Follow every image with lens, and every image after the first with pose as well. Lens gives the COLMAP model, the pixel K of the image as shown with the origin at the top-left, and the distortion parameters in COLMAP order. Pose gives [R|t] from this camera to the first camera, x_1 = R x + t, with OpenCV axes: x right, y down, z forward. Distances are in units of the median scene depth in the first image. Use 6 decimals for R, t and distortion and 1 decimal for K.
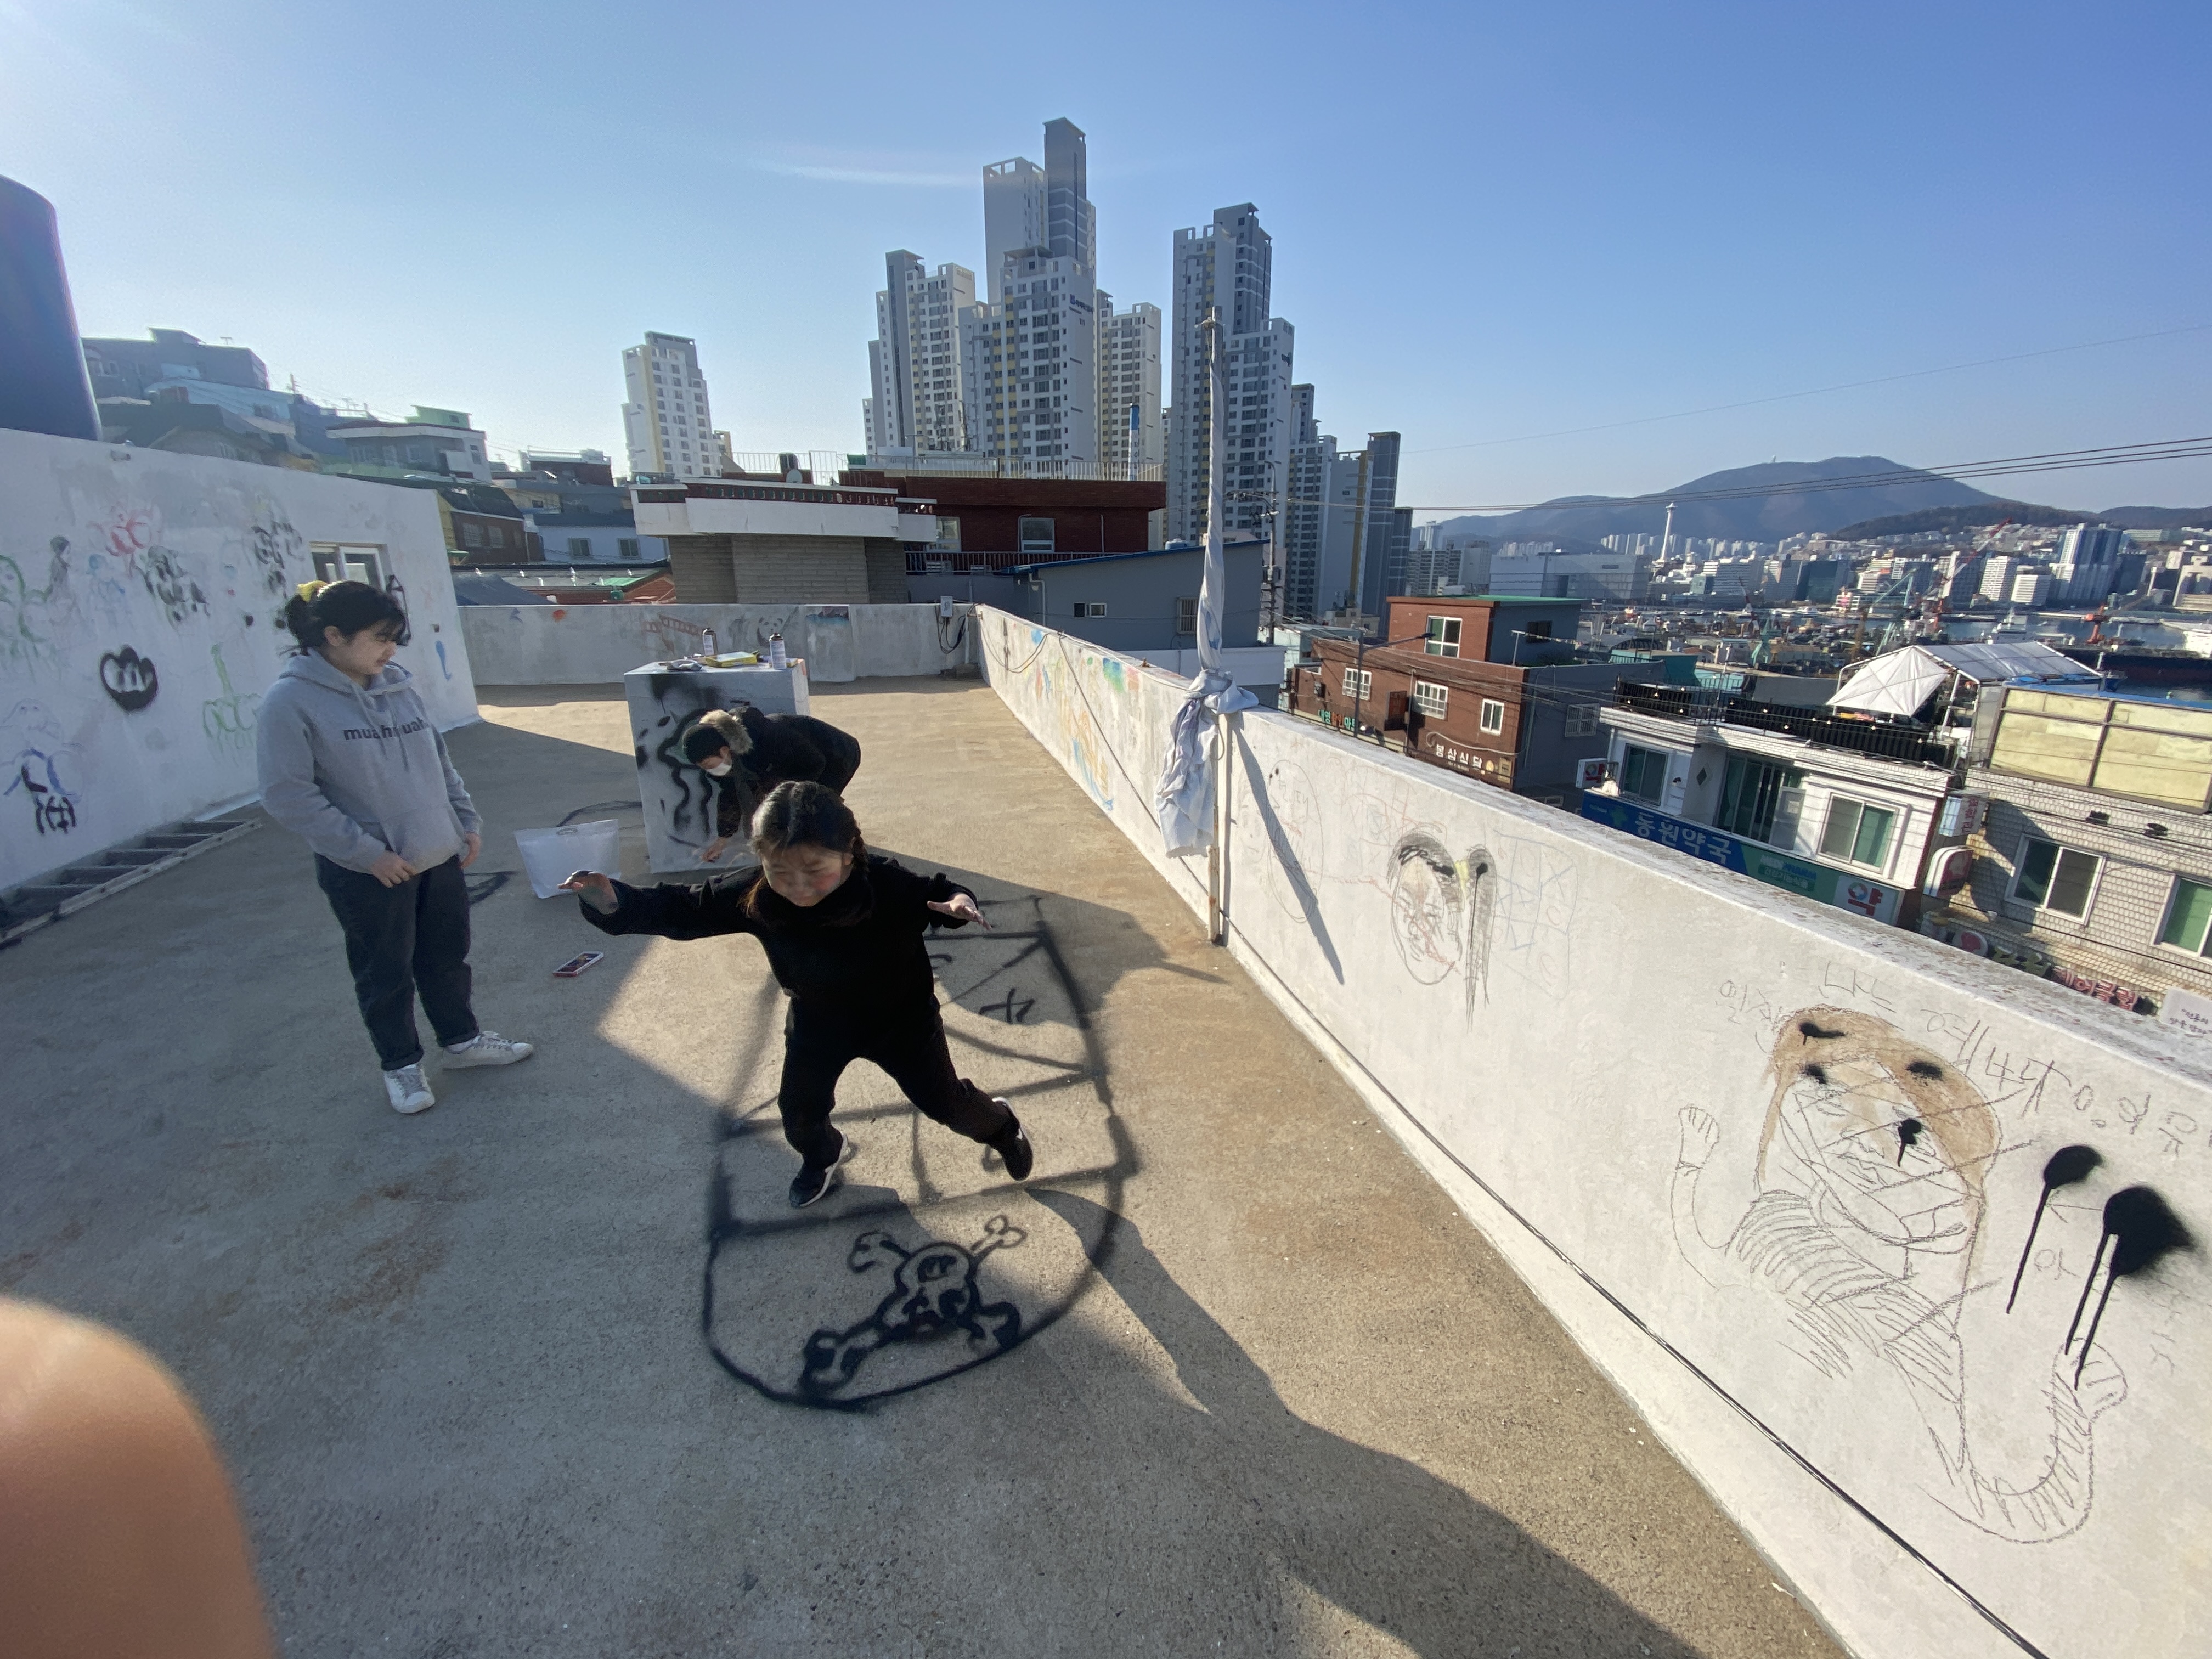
lens RADIAL K [[887.8, 0, 1101.1], [0, 887.8, 827.6], [0, 0, 1]] dist [0.008947, -0.016390]
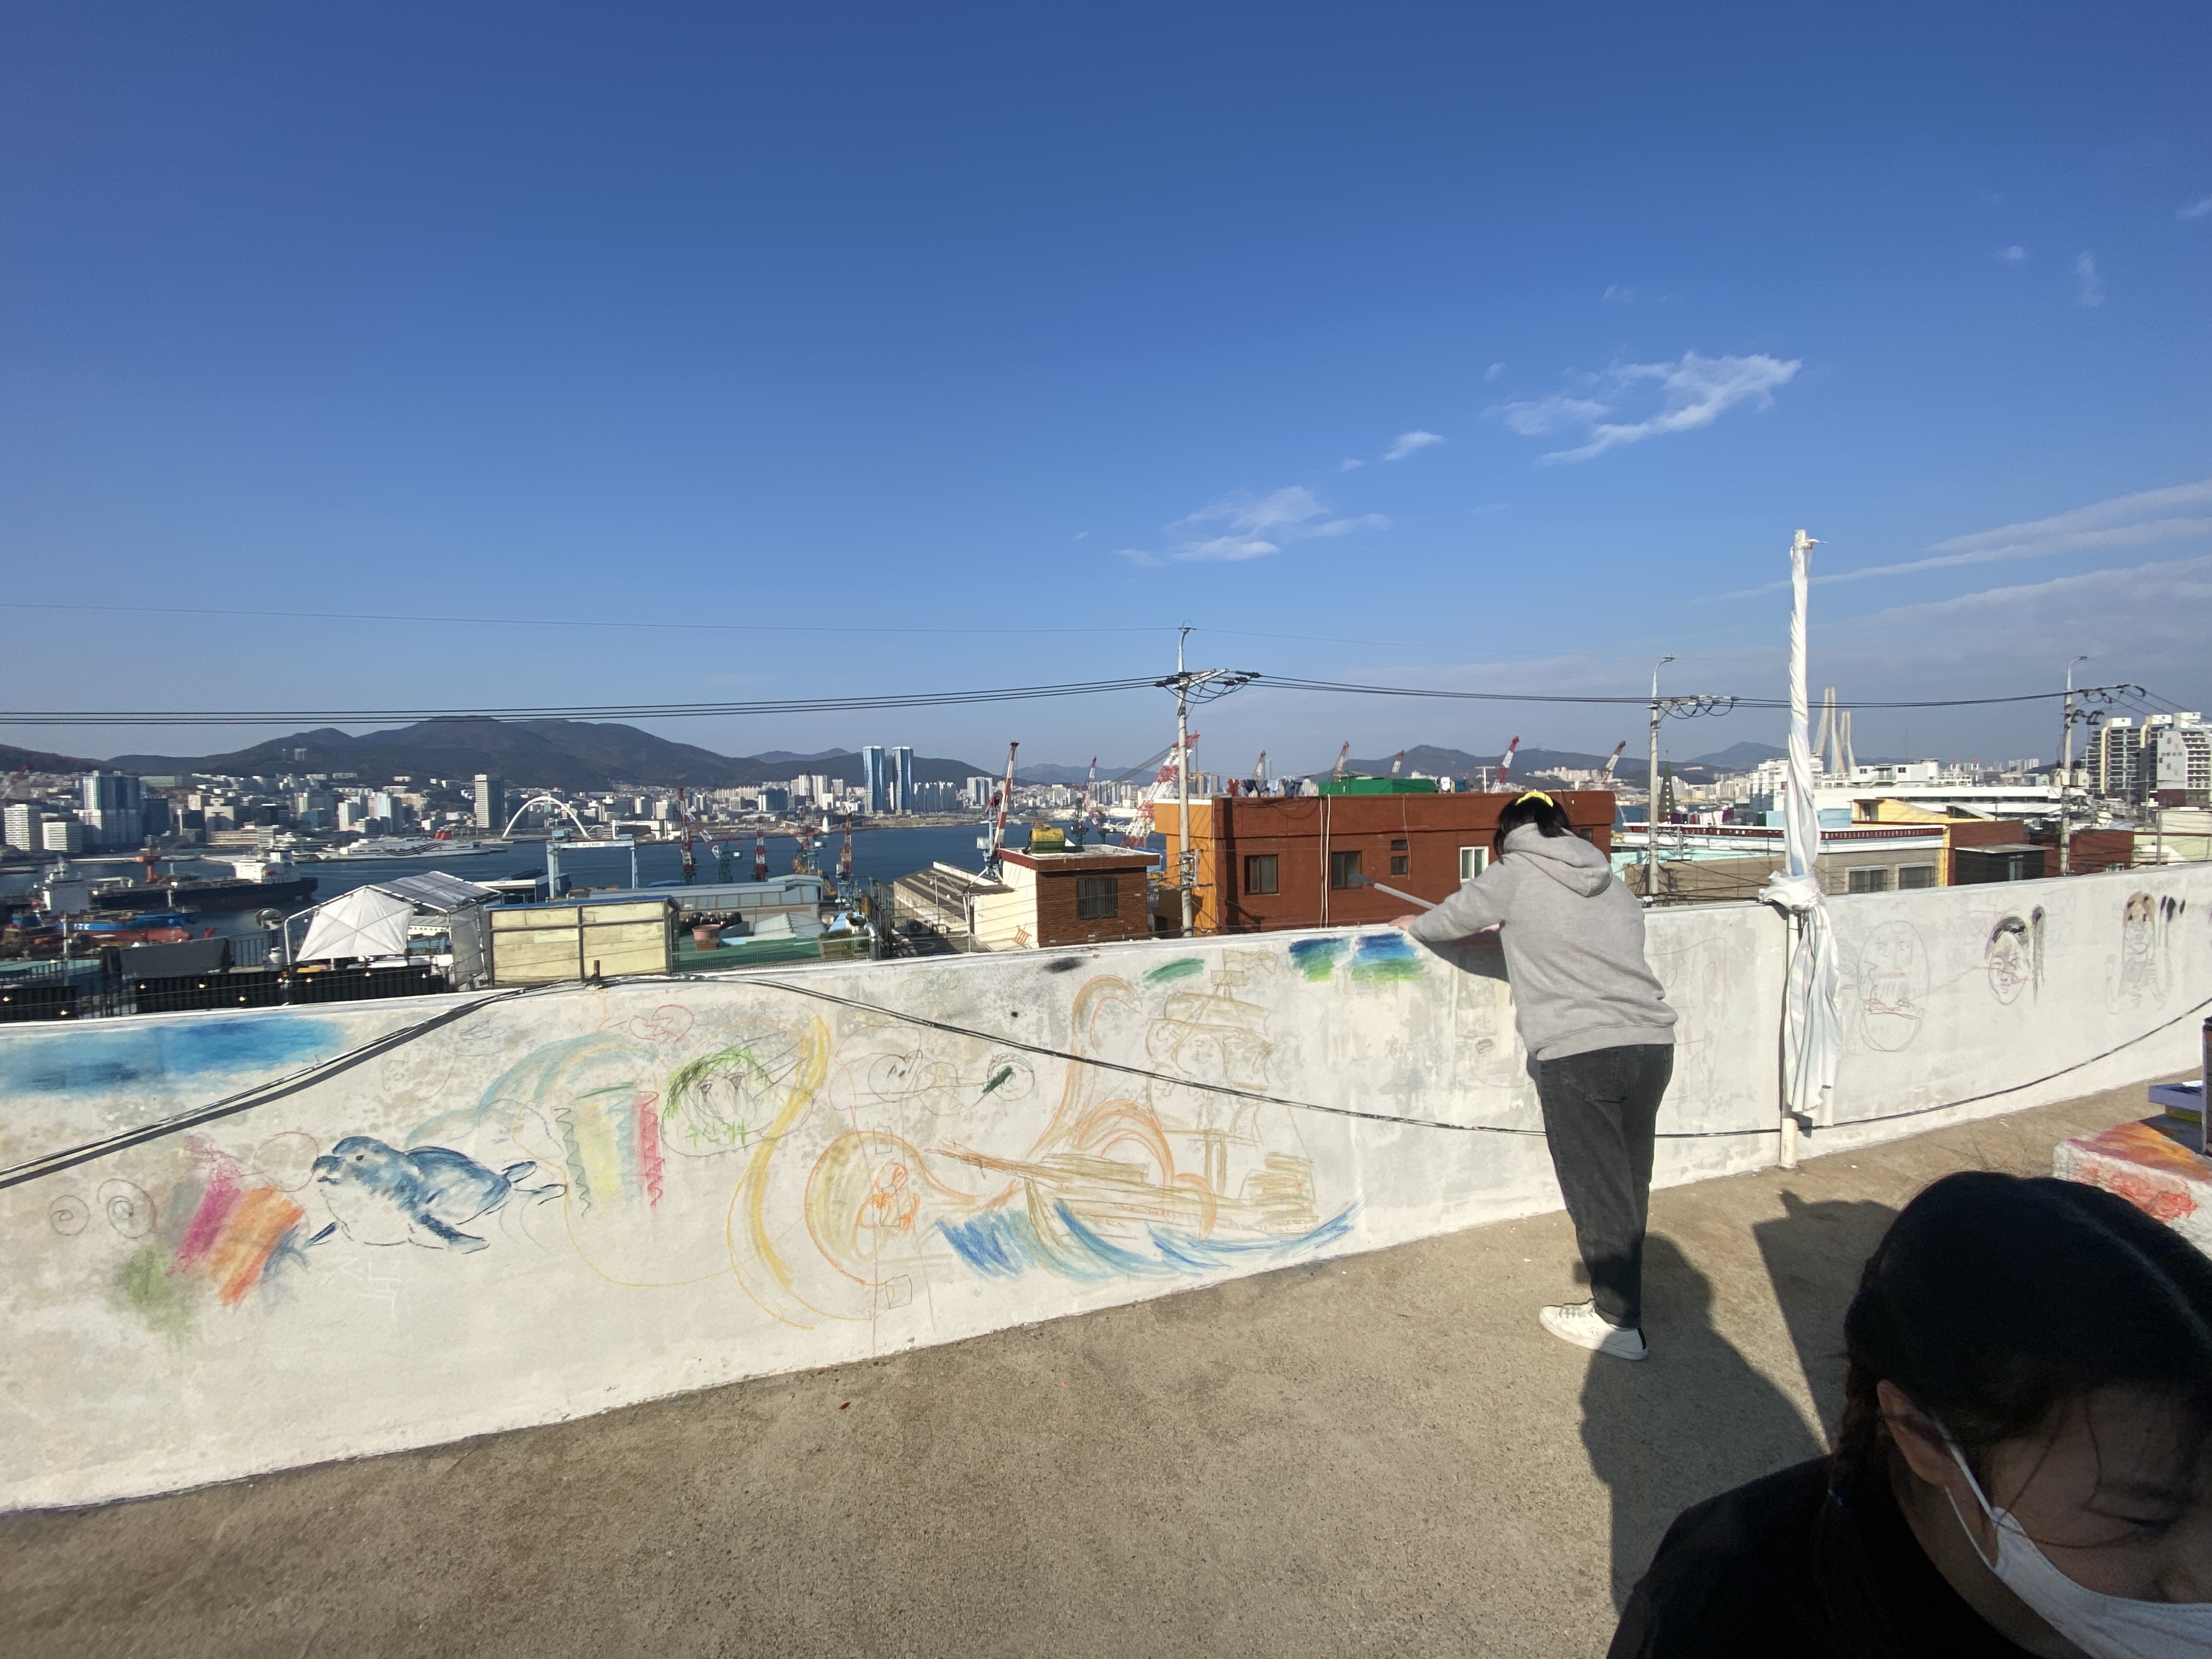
lens RADIAL K [[889.4, 0, 1102.7], [0, 889.4, 827.2], [0, 0, 1]] dist [0.021525, -0.020902]
pose [[-0.096799, -0.027323, 0.994929, -0.177459], [0.294884, 0.953955, 0.054888, -0.115930], [-0.950617, 0.298702, -0.084285, 0.415477]]
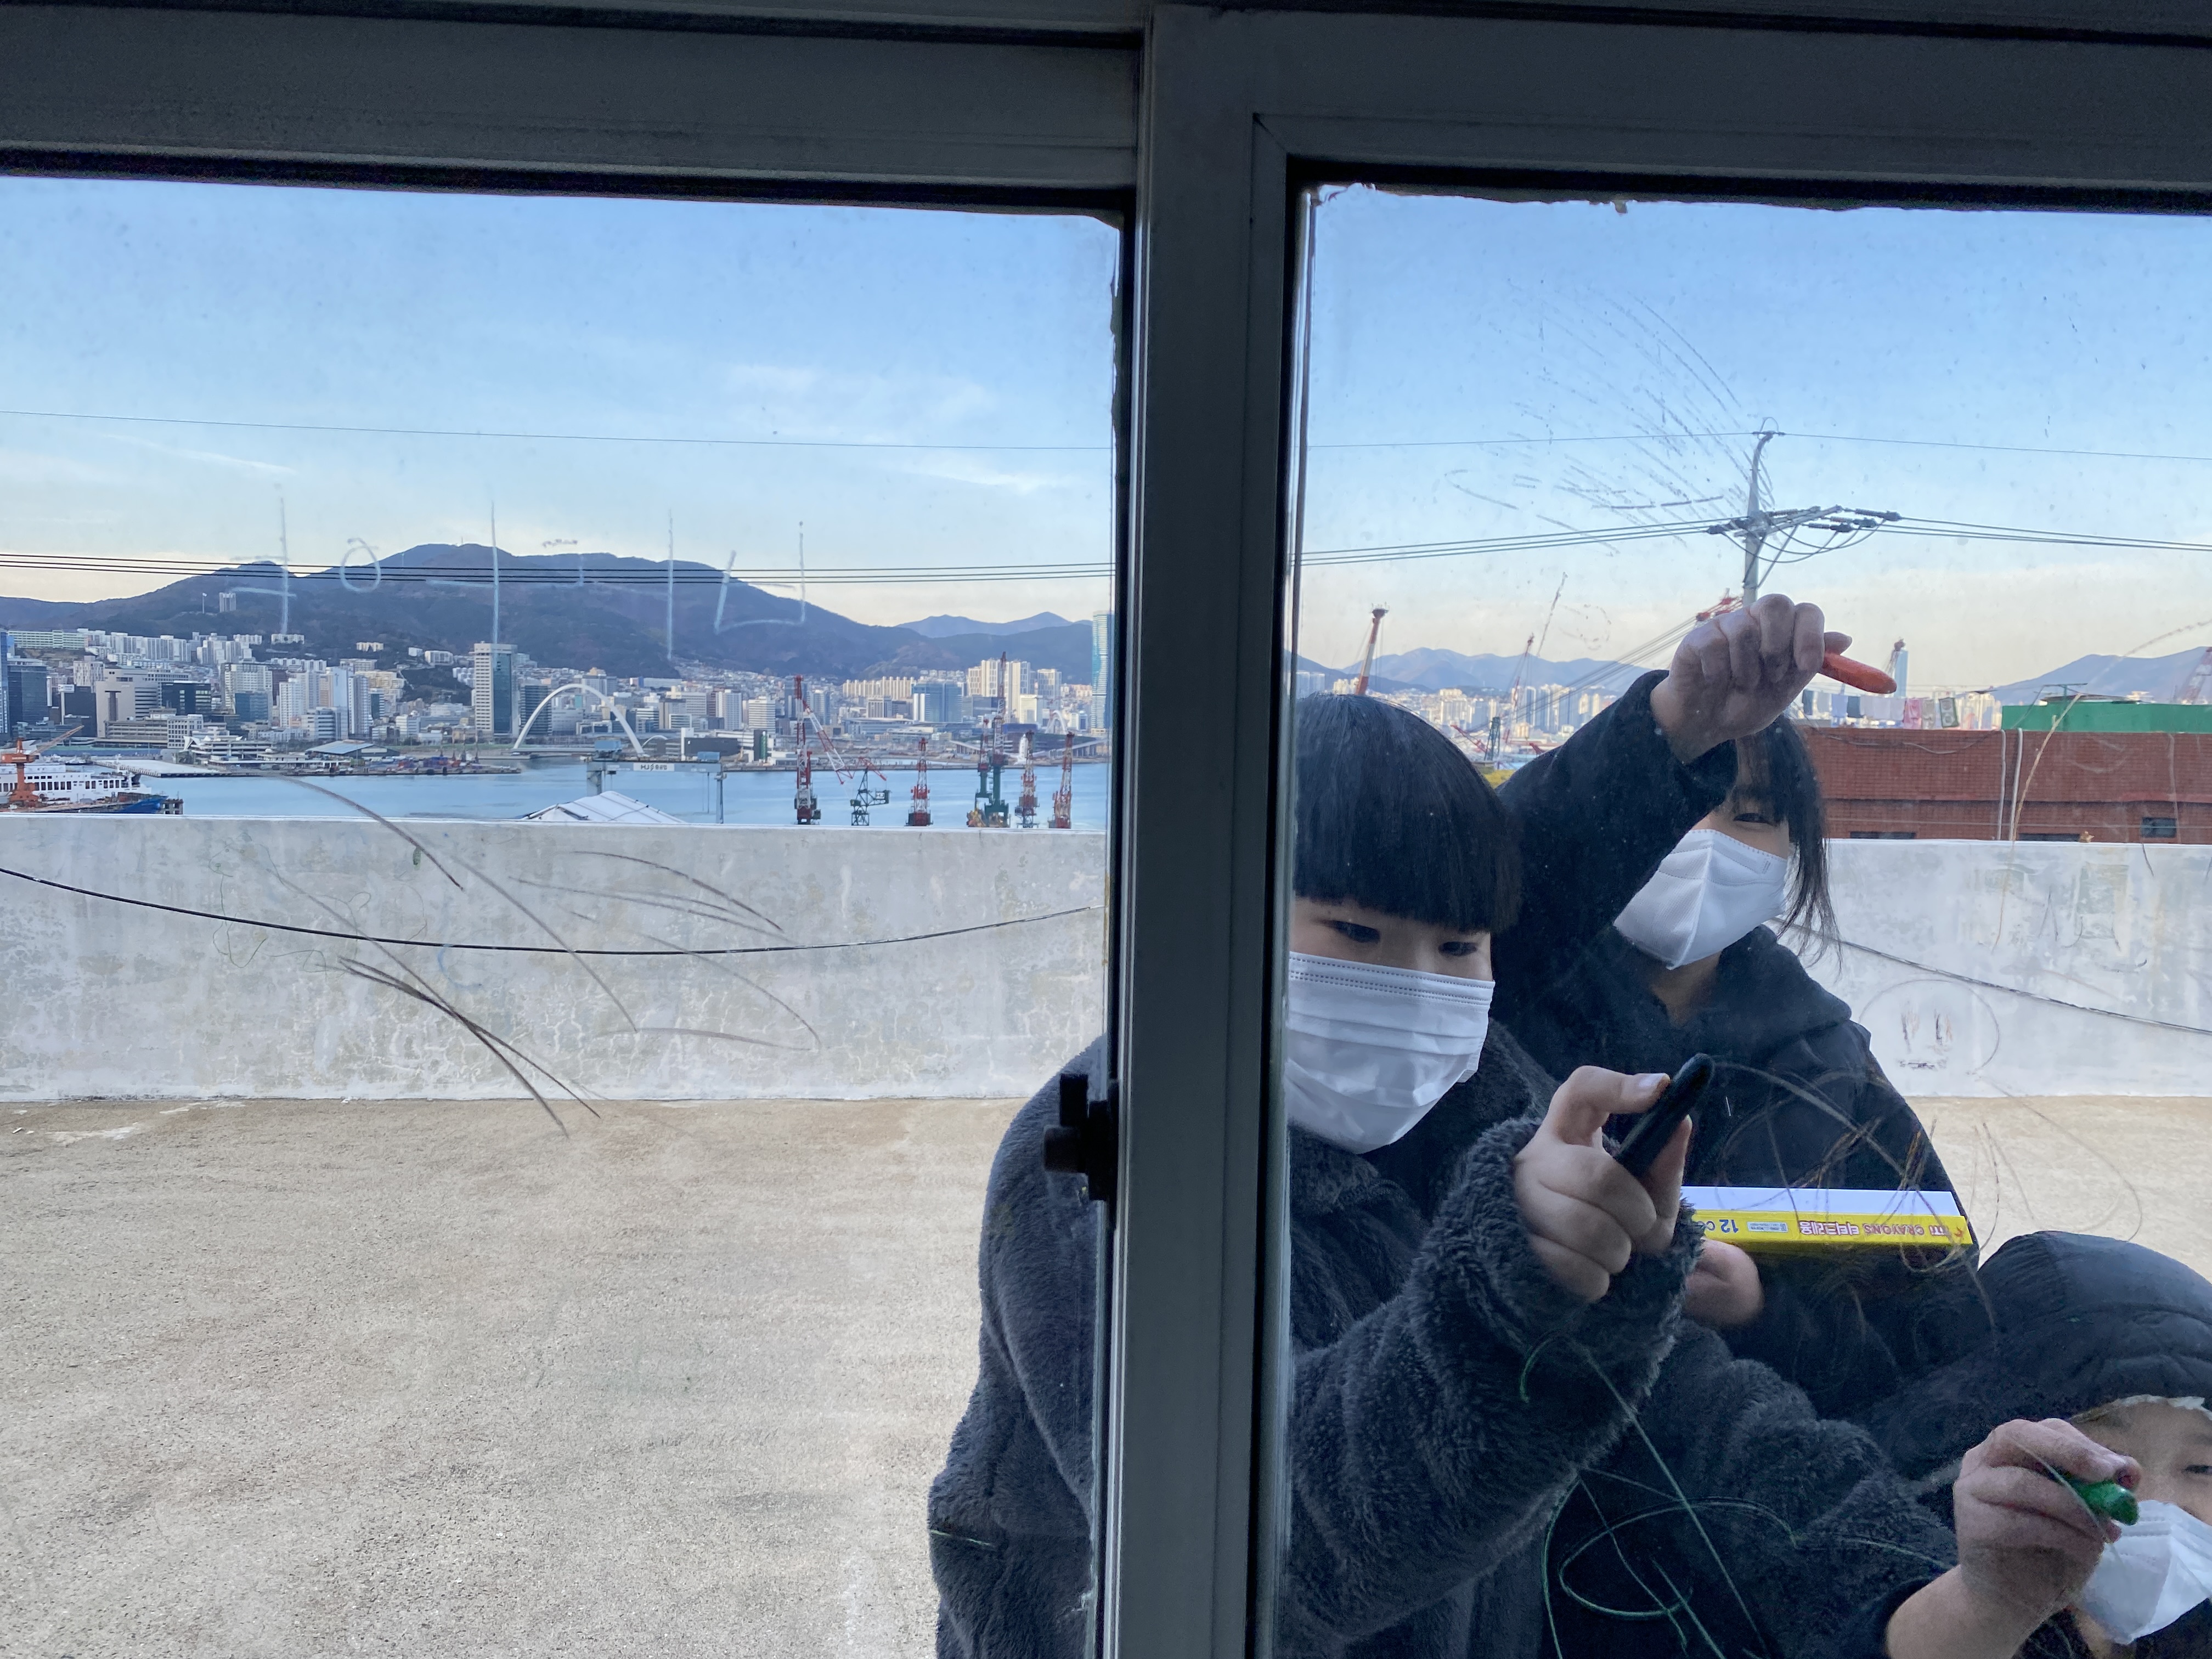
lens RADIAL K [[1666.1, 0, 1106.0], [0, 1666.1, 829.5], [0, 0, 1]] dist [0.073188, -0.108878]
pose [[0.153801, -0.063192, 0.986079, -0.473907], [0.258187, 0.965853, 0.021626, -0.142174], [-0.953774, 0.251266, 0.164864, 0.504343]]
